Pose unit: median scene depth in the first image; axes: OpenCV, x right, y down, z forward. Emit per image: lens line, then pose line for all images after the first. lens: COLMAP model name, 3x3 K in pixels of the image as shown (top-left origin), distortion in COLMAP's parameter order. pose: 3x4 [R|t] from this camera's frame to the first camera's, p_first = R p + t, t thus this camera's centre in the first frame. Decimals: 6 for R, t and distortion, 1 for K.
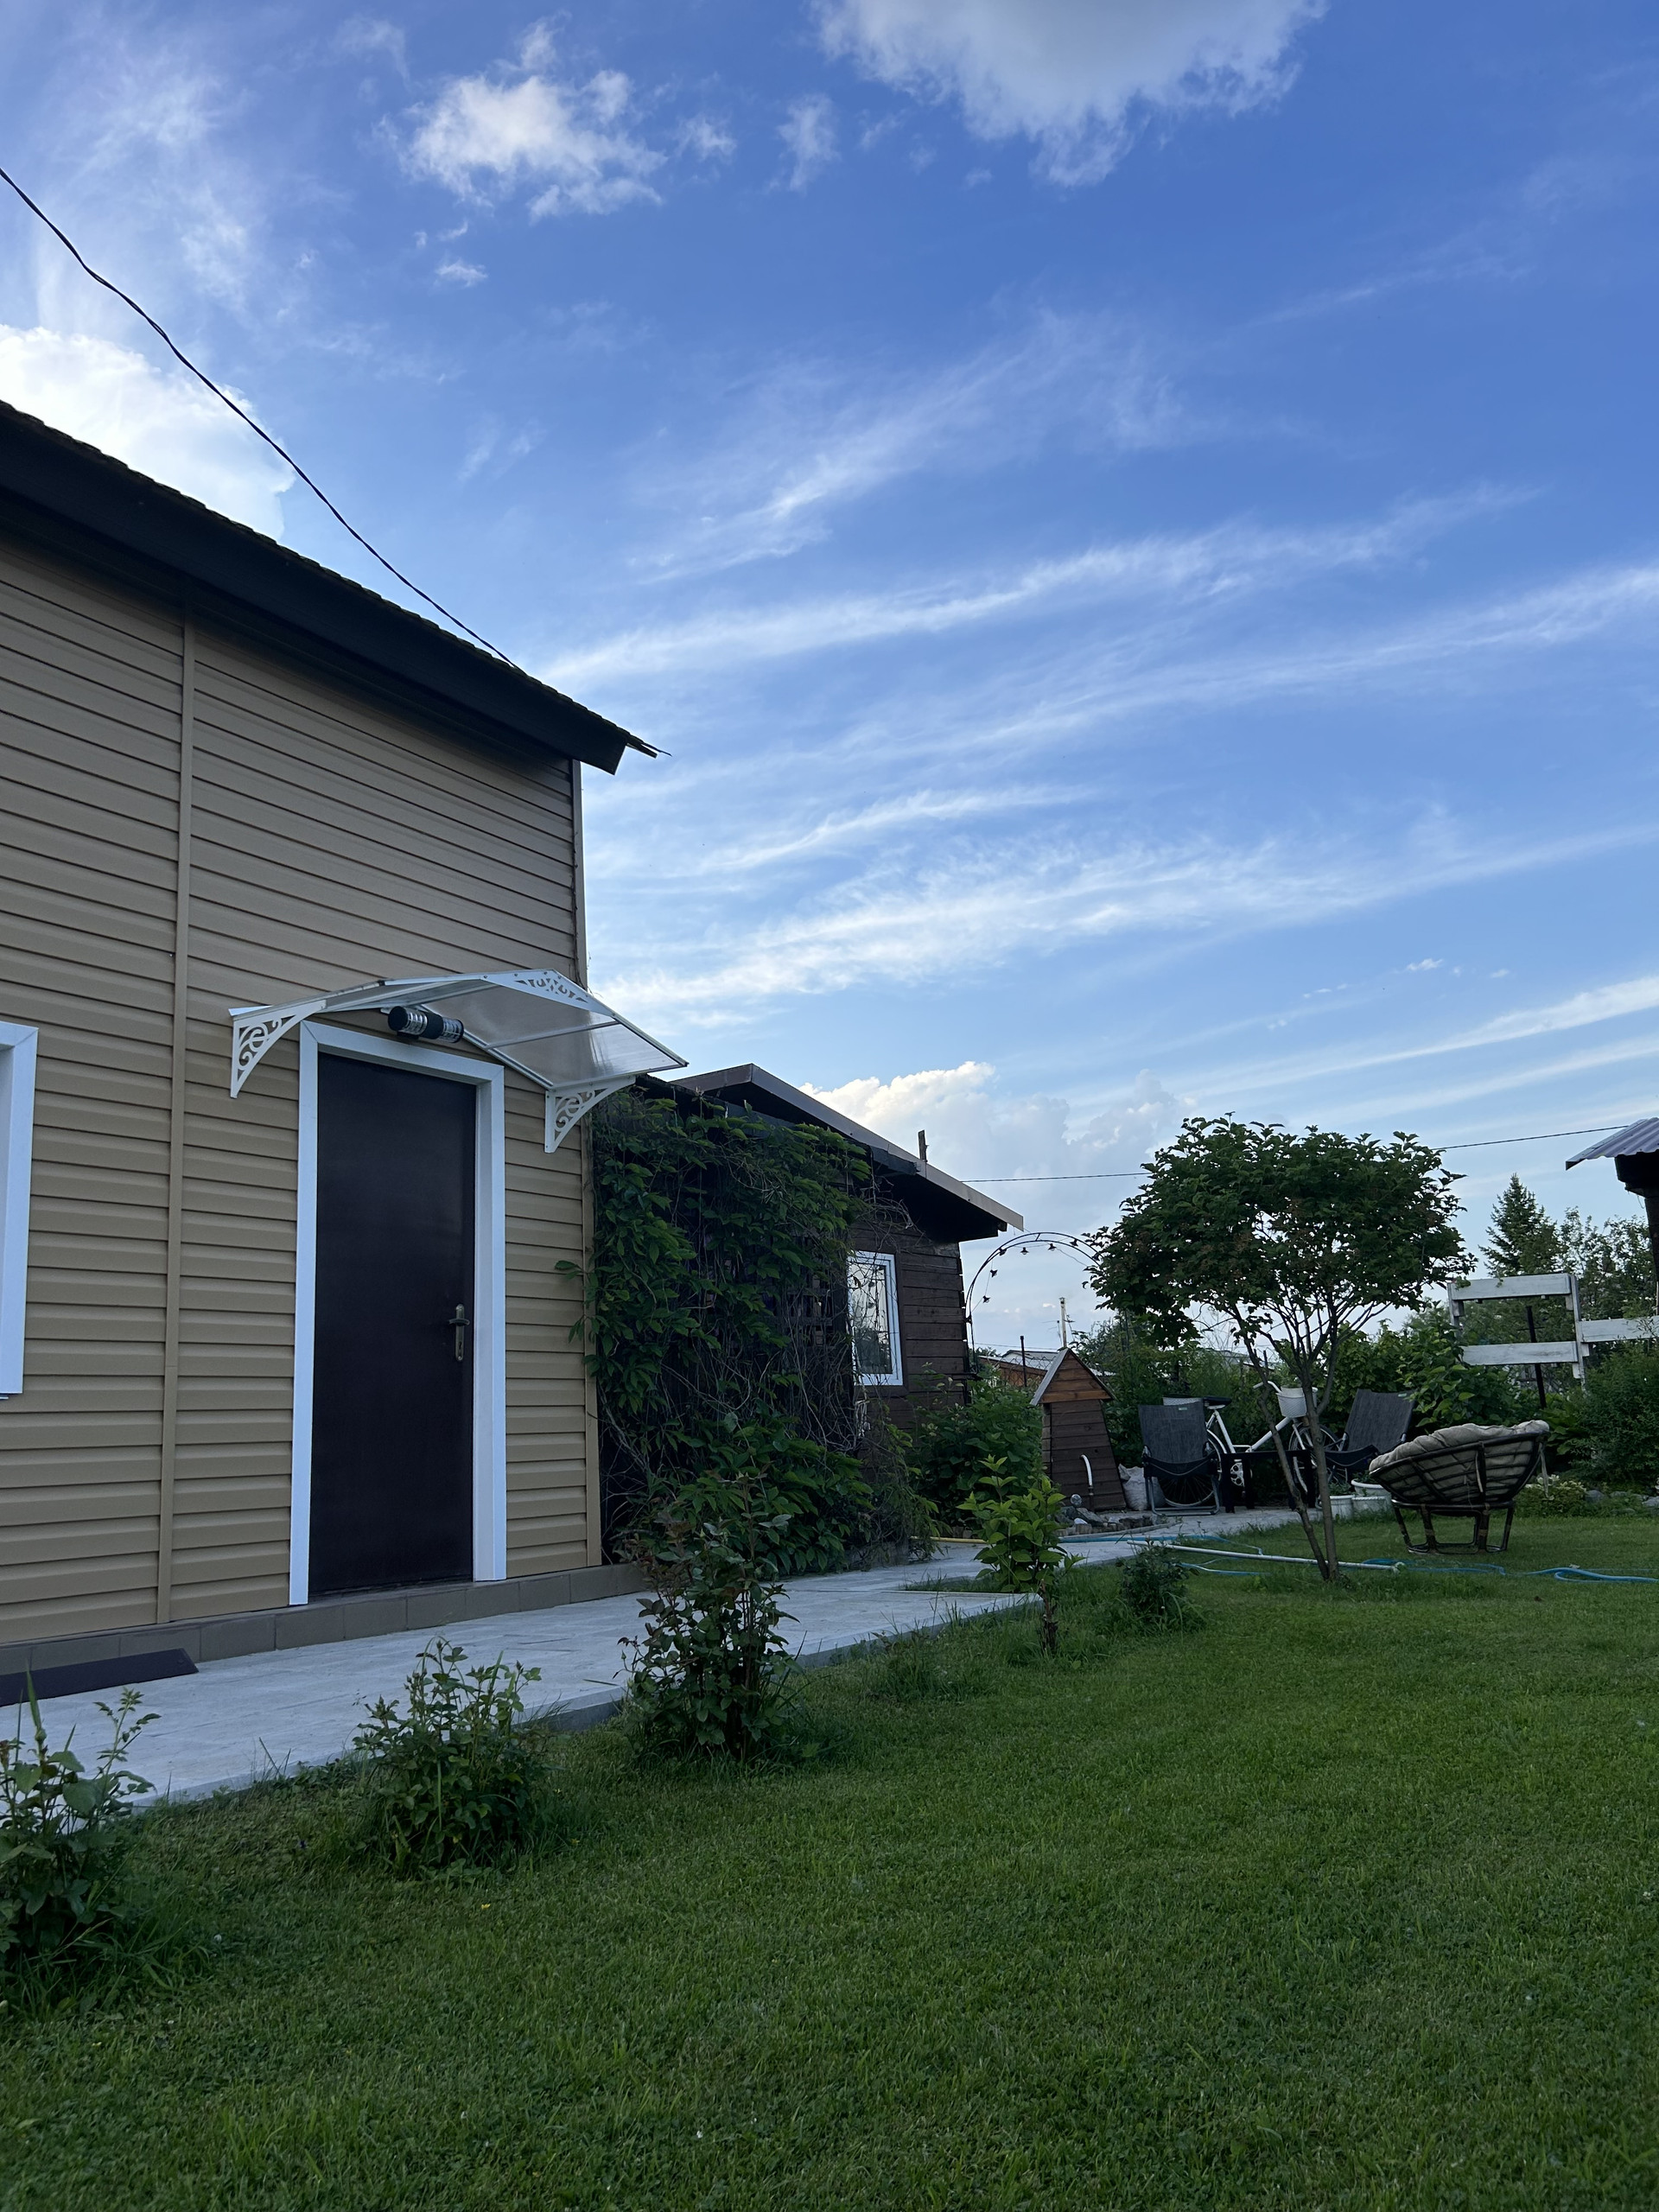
lens RADIAL K [[1660.9, 0, 830.1], [0, 1660.9, 1103.9], [0, 0, 1]] dist [0.036566, 0.000228]
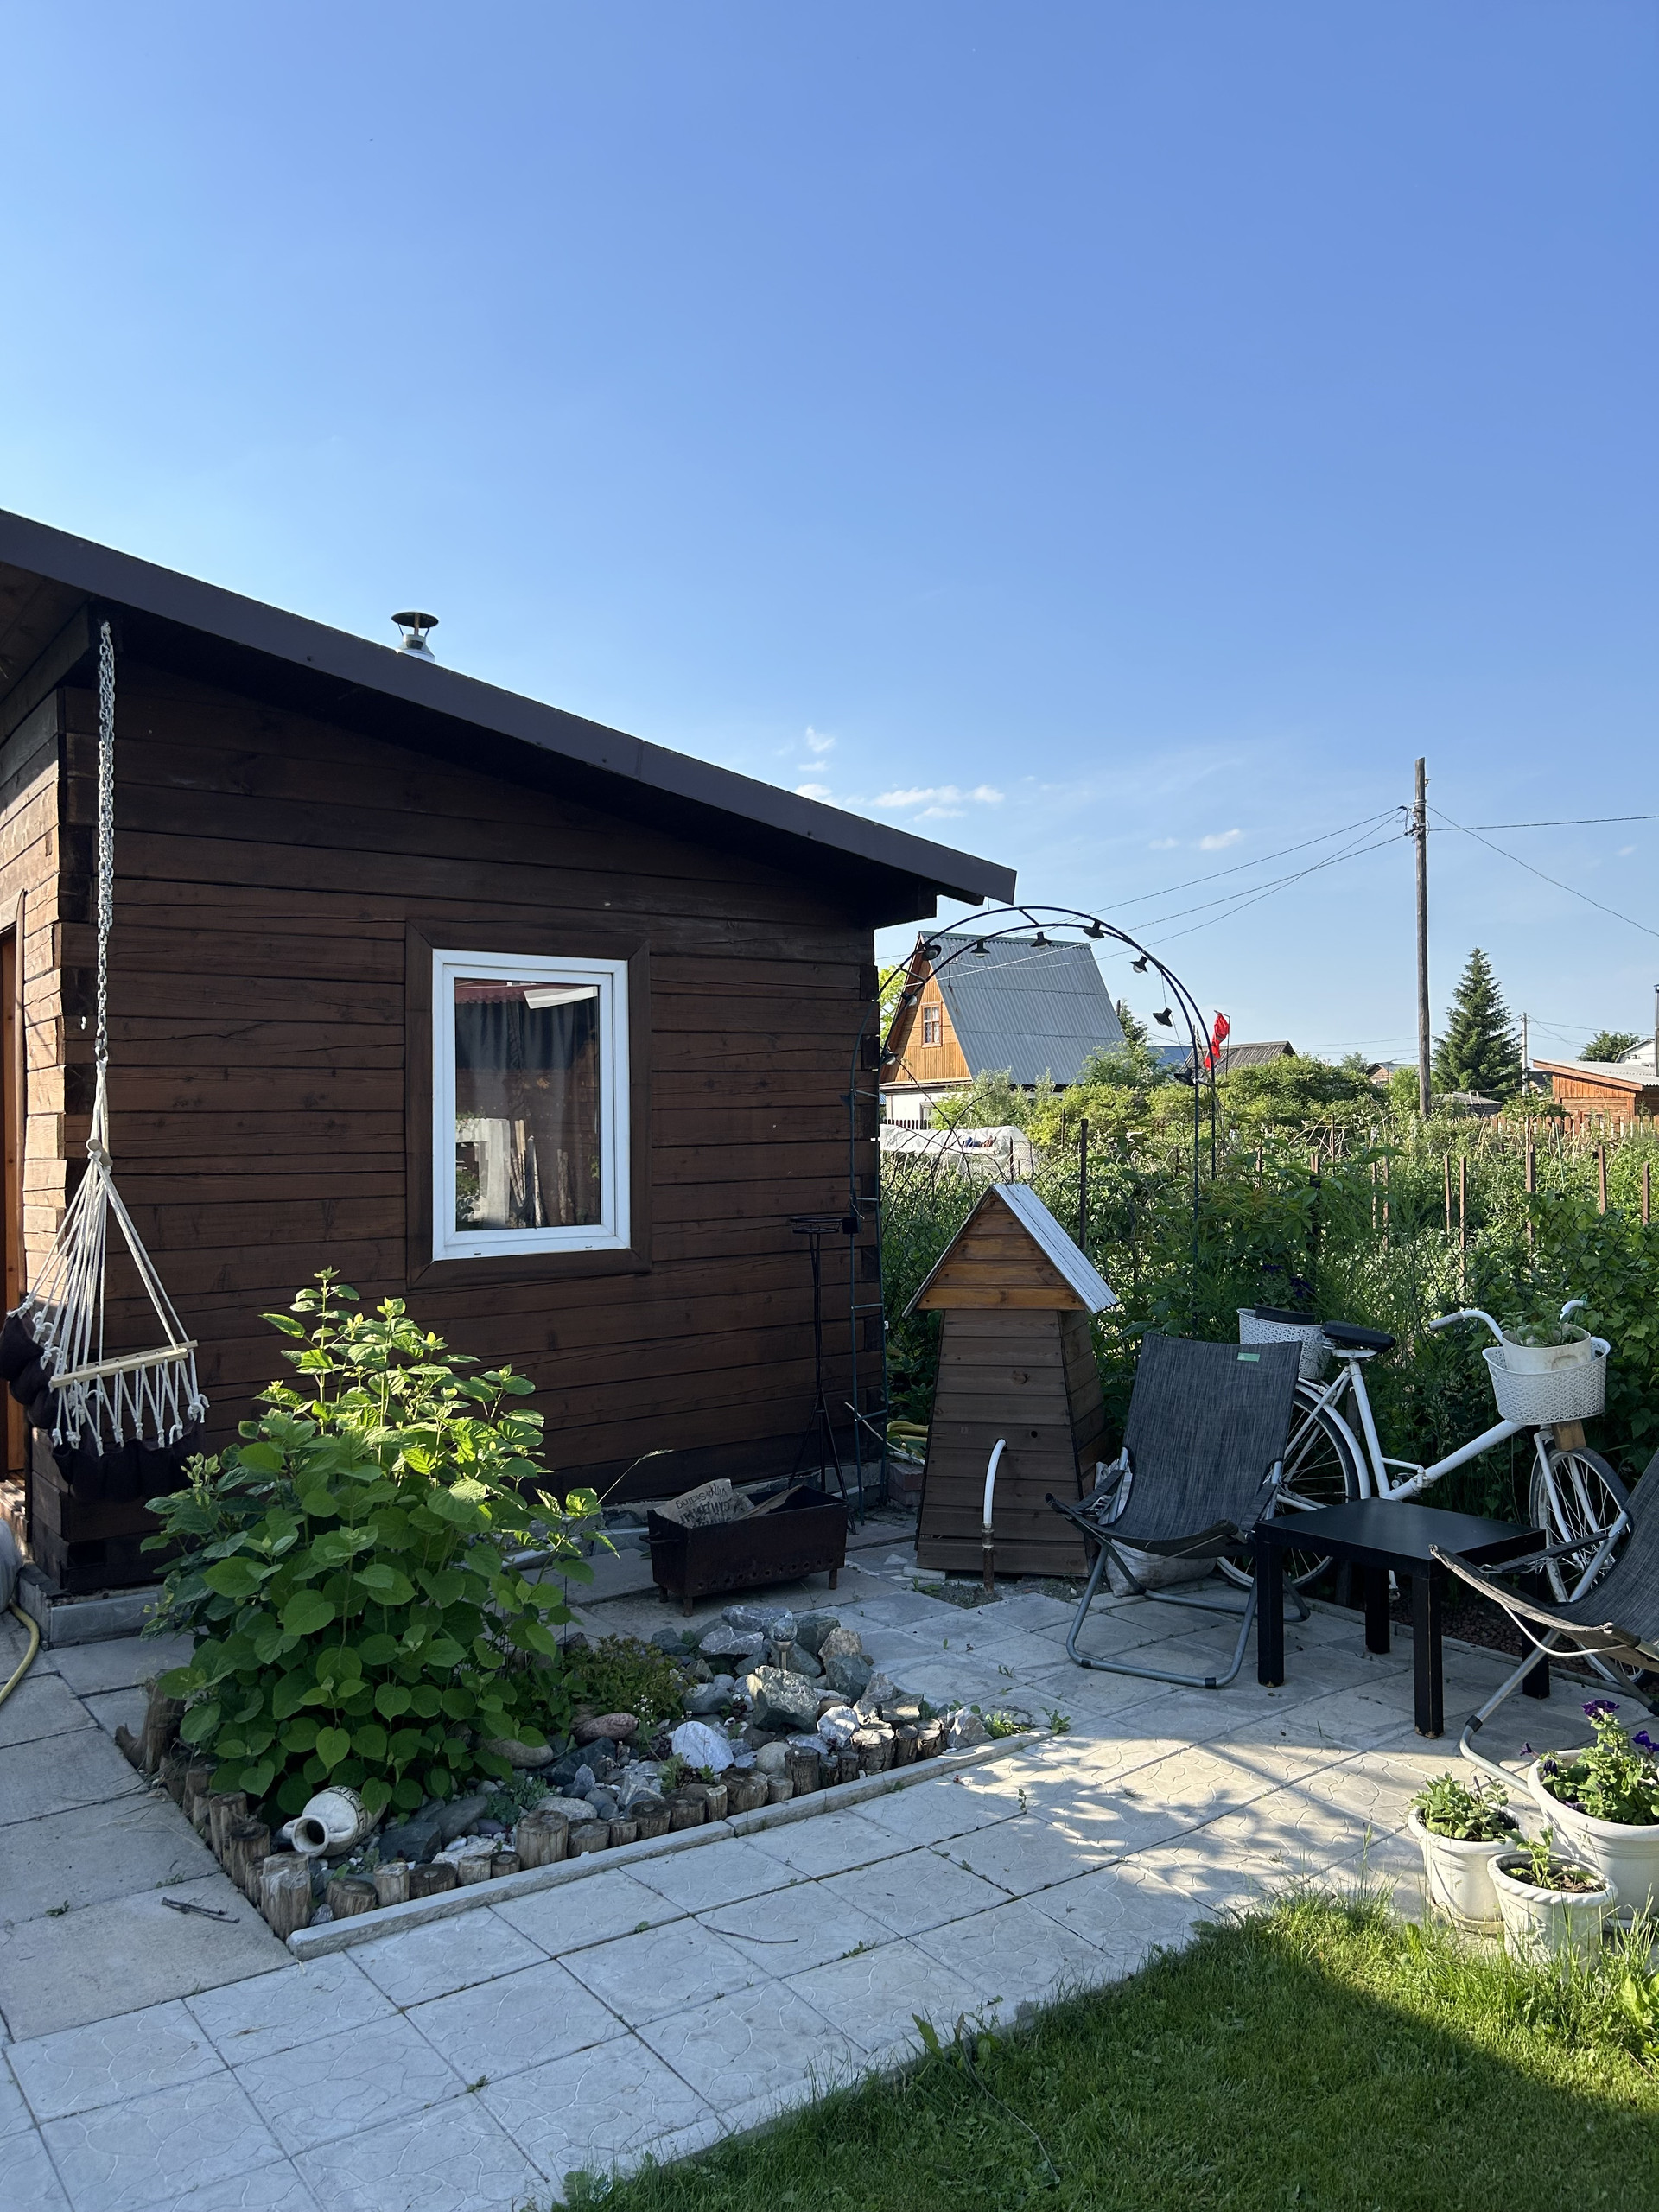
lens RADIAL K [[1660.9, 0, 827.8], [0, 1660.9, 1104.2], [0, 0, 1]] dist [0.036566, 0.000228]
pose [[0.922148, 0.035325, -0.385222, 0.264962], [0.040012, 0.981771, 0.185808, 0.047154], [0.384764, -0.186756, 0.903924, 0.608272]]
